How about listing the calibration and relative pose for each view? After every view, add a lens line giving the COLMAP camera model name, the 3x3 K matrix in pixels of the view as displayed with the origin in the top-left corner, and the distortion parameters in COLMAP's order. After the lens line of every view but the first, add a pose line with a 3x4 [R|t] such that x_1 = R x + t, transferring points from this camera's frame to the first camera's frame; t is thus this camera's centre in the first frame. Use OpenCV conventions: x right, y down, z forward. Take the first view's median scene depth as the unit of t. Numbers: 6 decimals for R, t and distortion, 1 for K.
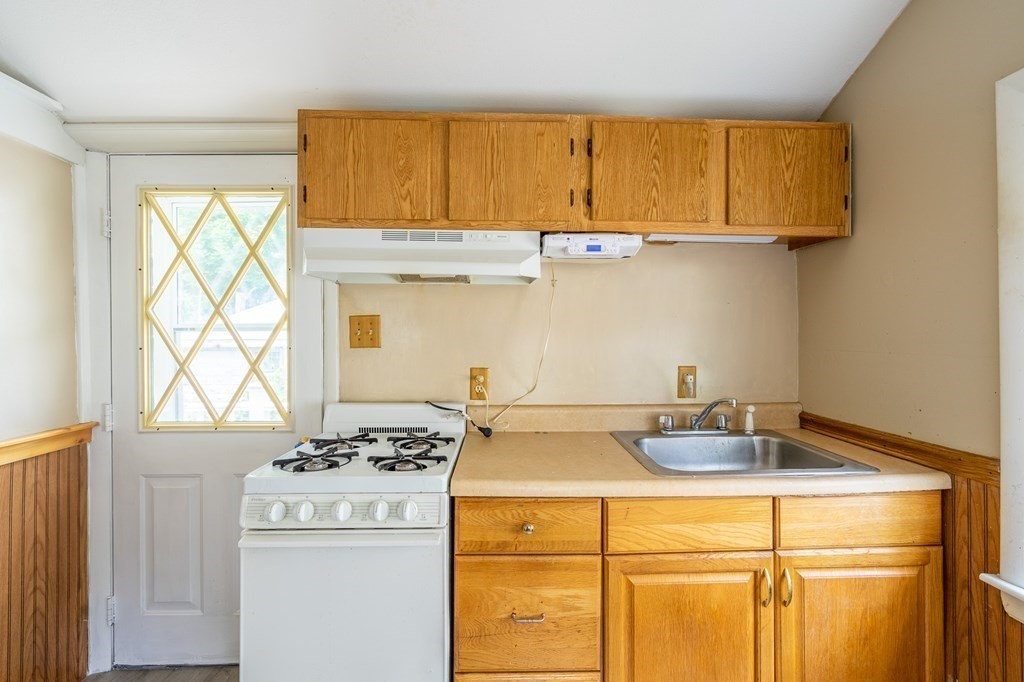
lens RADIAL K [[474.6, 0, 518.9], [0, 474.6, 326.5], [0, 0, 1]] dist [-0.007871, 0.002644]
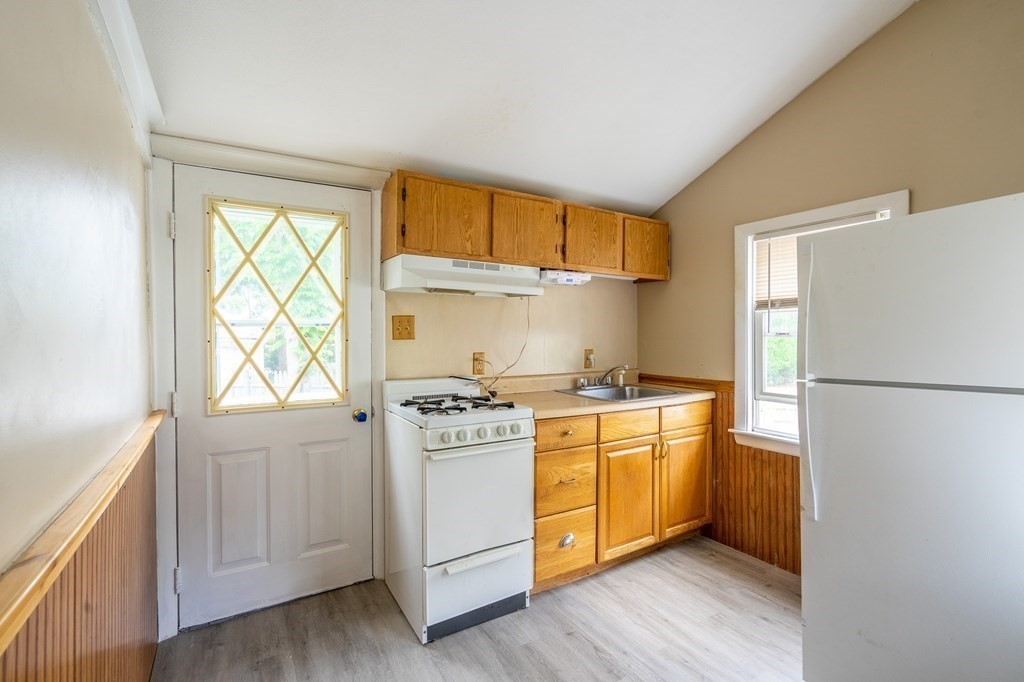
lens RADIAL K [[474.6, 0, 520.7], [0, 474.6, 331.6], [0, 0, 1]] dist [-0.007871, 0.002644]
pose [[0.862100, 0.001974, 0.506734, -0.854689], [-0.008740, 0.999902, 0.010974, 0.005388], [-0.506662, -0.013889, 0.862033, -0.398981]]
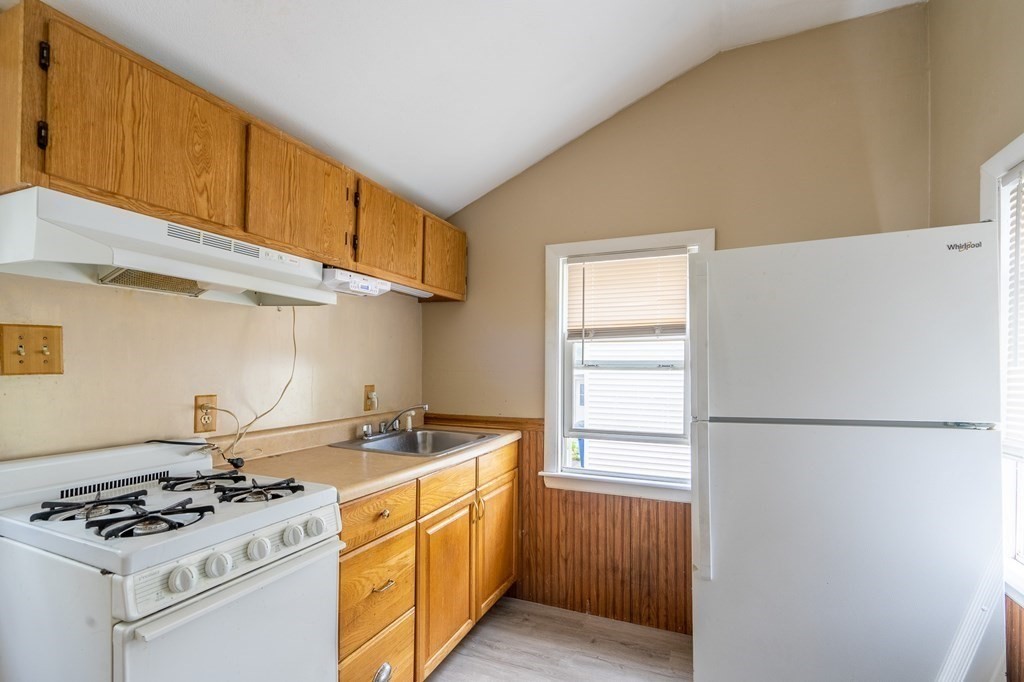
lens RADIAL K [[474.6, 0, 518.0], [0, 474.6, 365.8], [0, 0, 1]] dist [-0.007871, 0.002644]
pose [[0.423122, 0.001267, 0.906072, -0.748078], [-0.020826, 0.999748, 0.008327, 0.016042], [-0.905834, -0.022393, 0.423041, 0.132649]]
